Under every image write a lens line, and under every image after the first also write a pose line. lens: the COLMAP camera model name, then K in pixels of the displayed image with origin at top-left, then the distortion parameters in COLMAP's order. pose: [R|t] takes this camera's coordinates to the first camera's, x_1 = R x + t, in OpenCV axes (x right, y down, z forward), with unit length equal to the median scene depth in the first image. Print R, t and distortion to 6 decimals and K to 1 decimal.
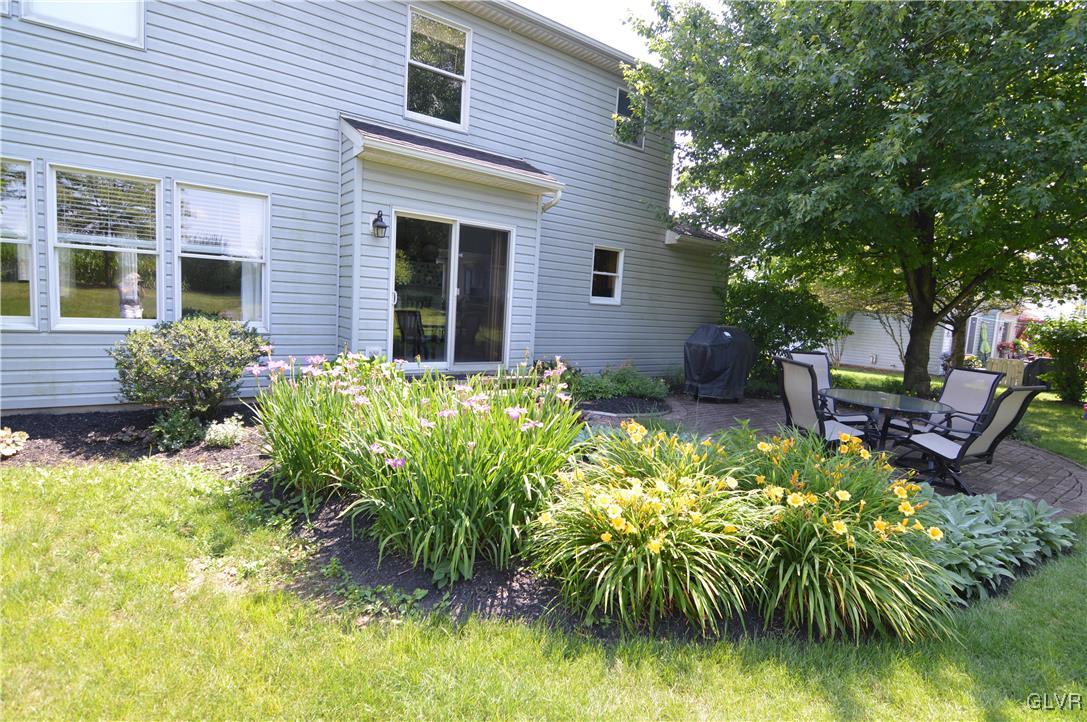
lens RADIAL K [[569.1, 0, 553.5], [0, 569.1, 359.7], [0, 0, 1]] dist [-0.007207, -0.012992]
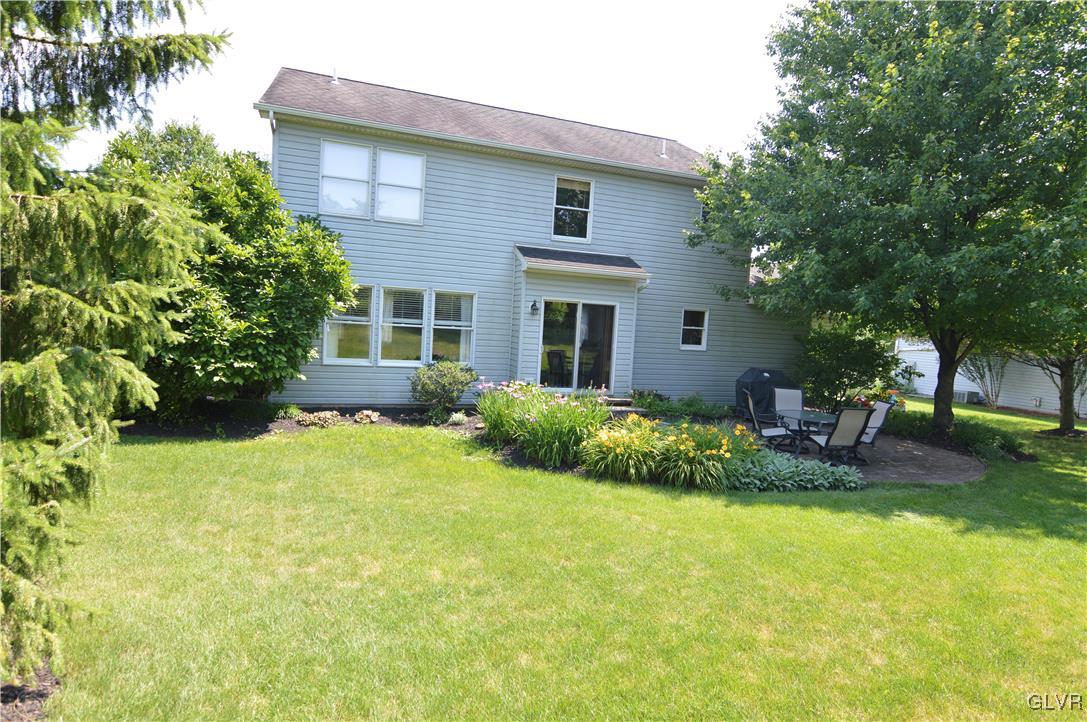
lens RADIAL K [[563.3, 0, 540.7], [0, 563.3, 361.4], [0, 0, 1]] dist [-0.014157, -0.003430]
pose [[0.957318, 0.015560, -0.288617, 0.204938], [-0.030876, 0.998341, -0.048590, 0.009289], [0.287382, 0.055428, 0.956211, -0.613886]]
